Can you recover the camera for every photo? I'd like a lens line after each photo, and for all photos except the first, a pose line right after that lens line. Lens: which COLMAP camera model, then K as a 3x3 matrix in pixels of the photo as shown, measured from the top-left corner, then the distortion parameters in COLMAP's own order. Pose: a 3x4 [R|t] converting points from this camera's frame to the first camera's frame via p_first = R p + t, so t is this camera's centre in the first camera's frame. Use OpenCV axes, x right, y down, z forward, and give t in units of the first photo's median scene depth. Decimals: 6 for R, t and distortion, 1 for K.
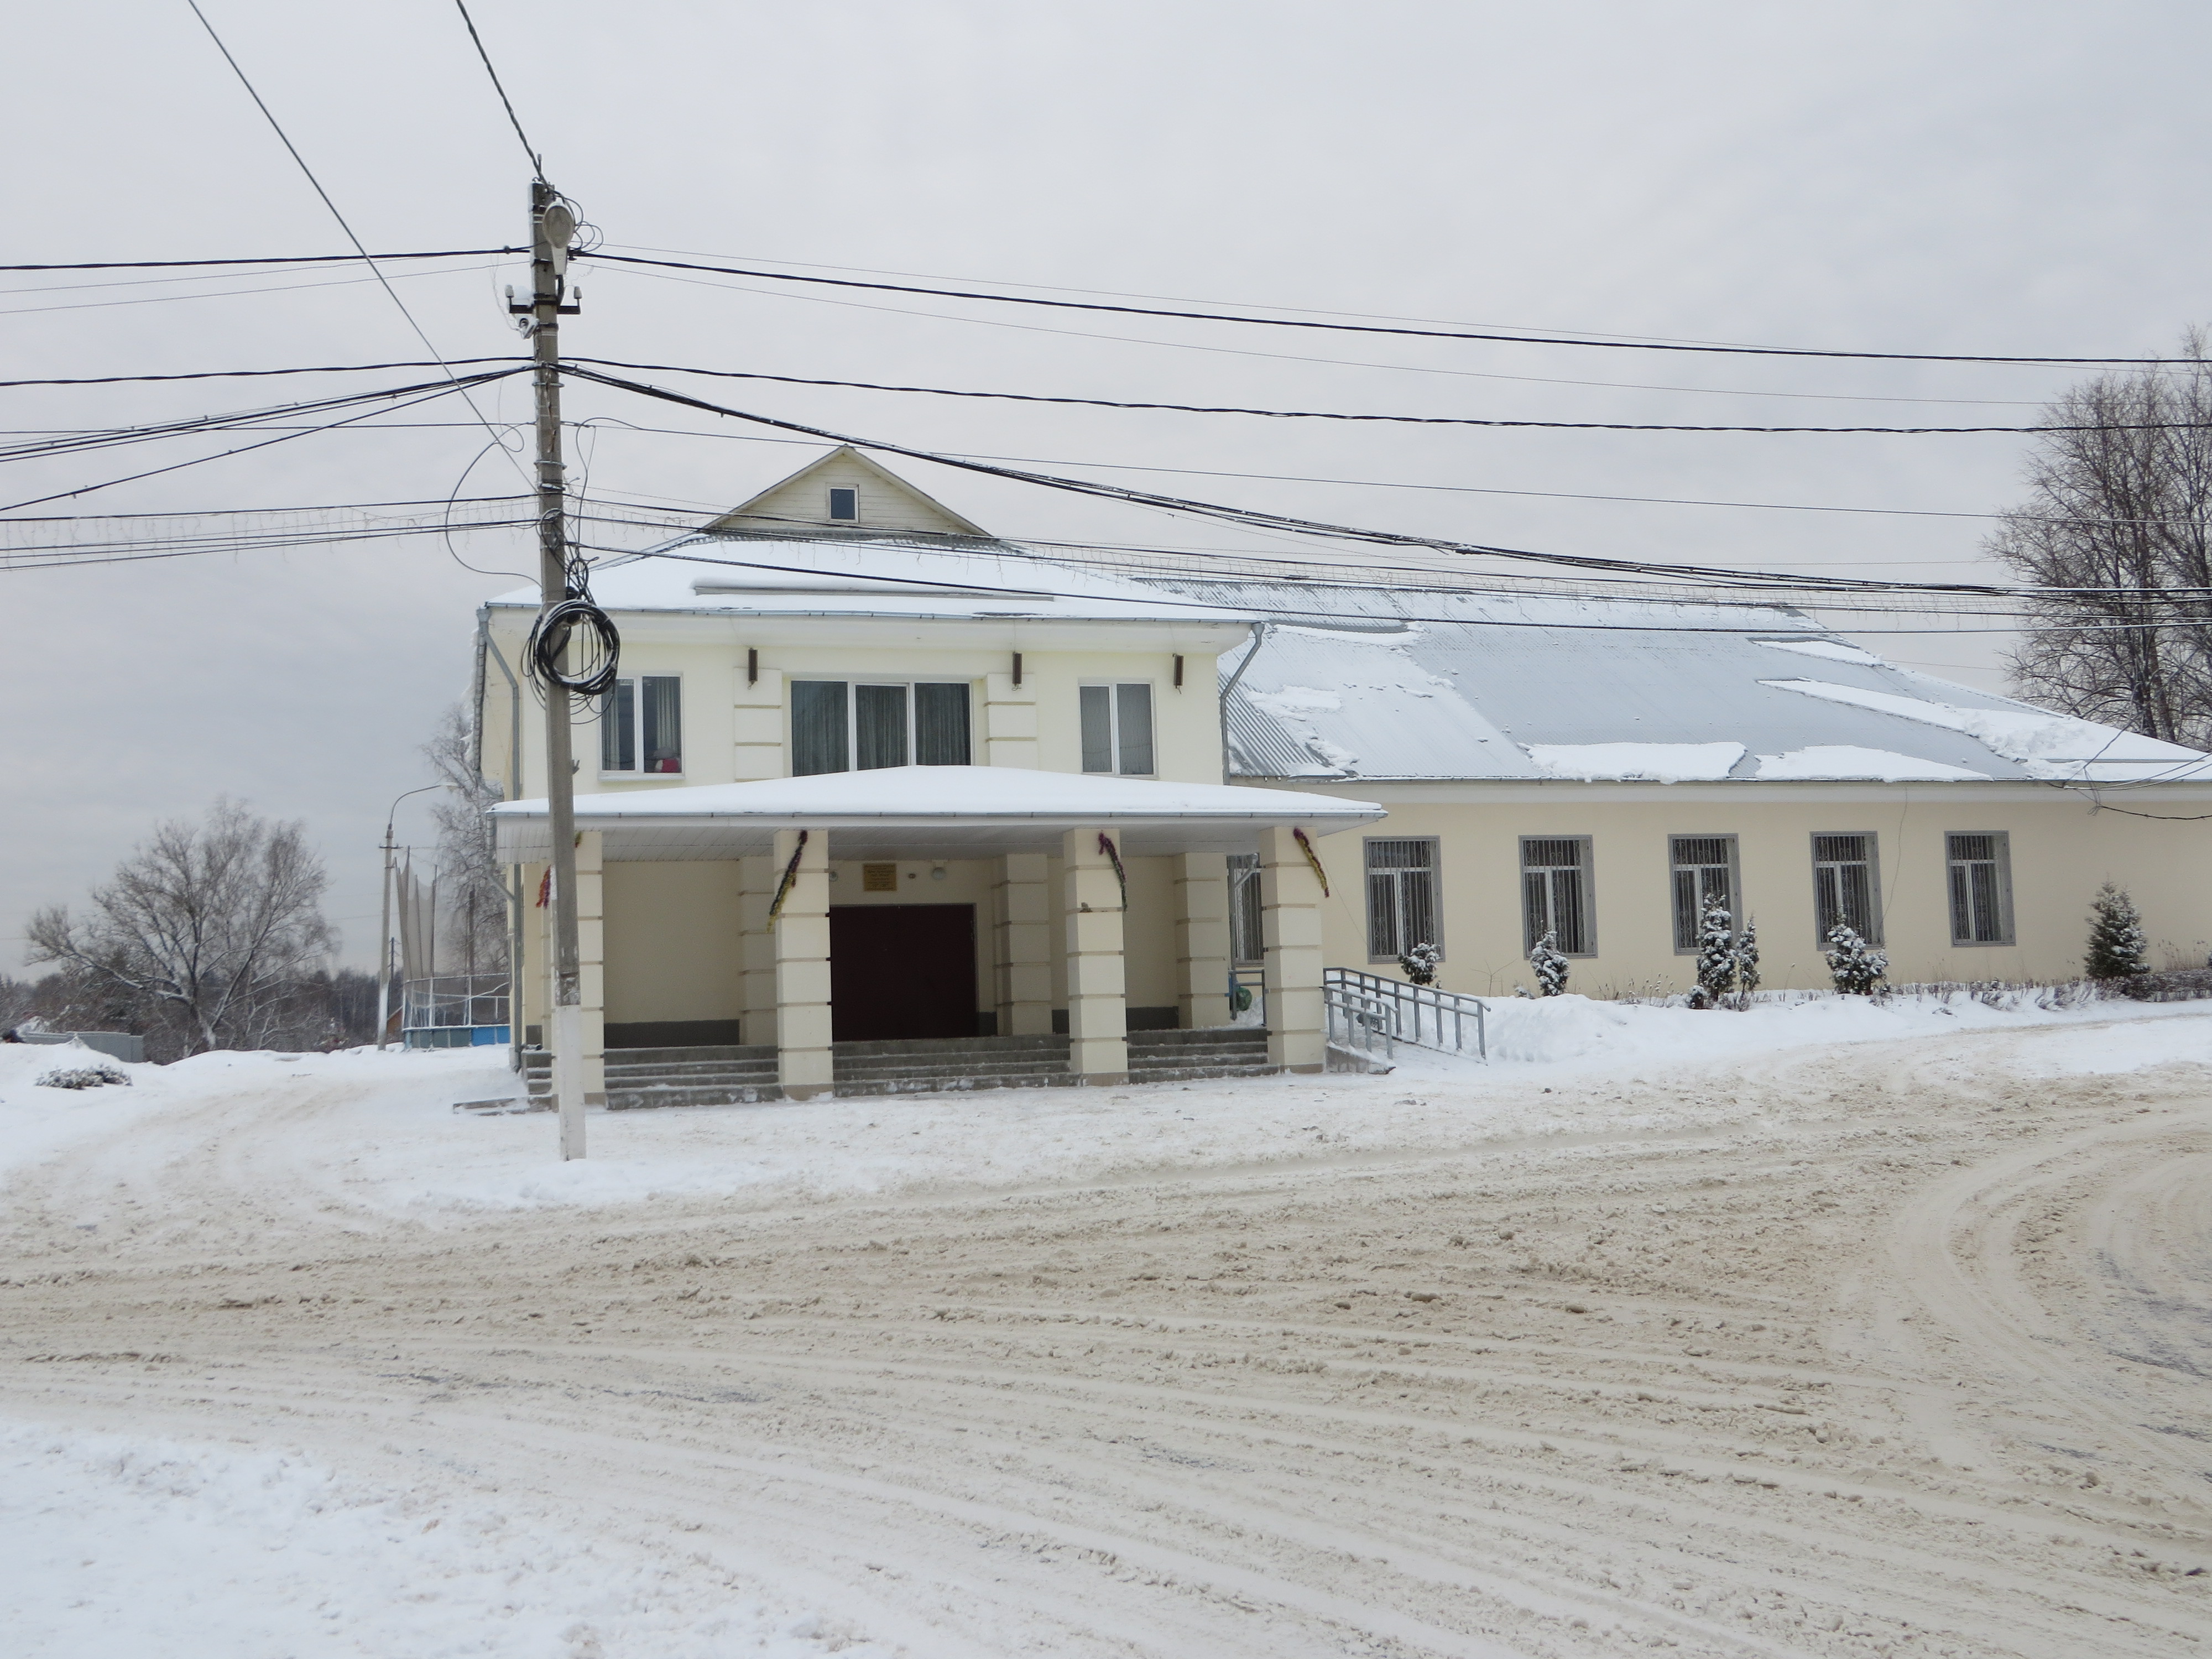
lens RADIAL K [[2134.4, 0, 1110.4], [0, 2134.4, 816.3], [0, 0, 1]] dist [-0.061647, 0.008548]
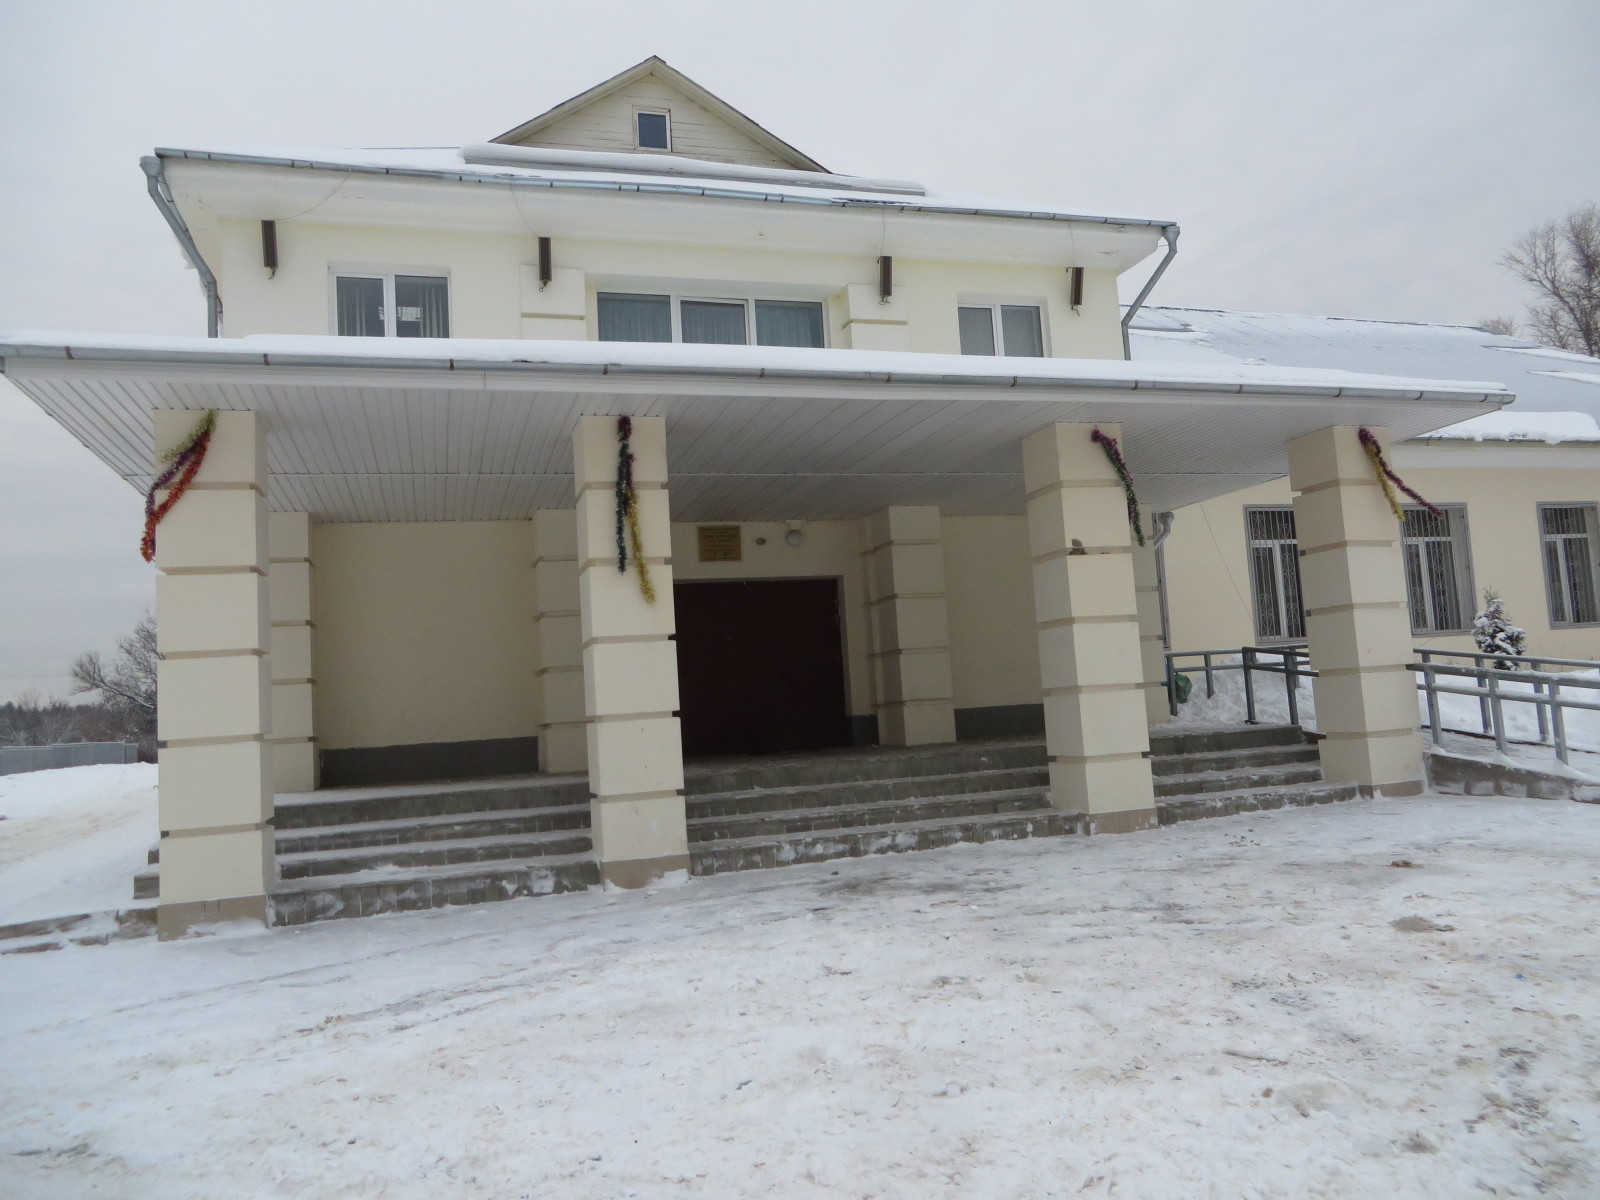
lens RADIAL K [[1176.5, 0, 800.0], [0, 1176.5, 600.0], [0, 0, 1]] dist [-0.042600, -0.000917]
pose [[0.999451, -0.027209, 0.018902, -0.100285], [0.027136, 0.999623, 0.004133, 0.054703], [-0.019007, -0.003618, 0.999813, 0.658039]]
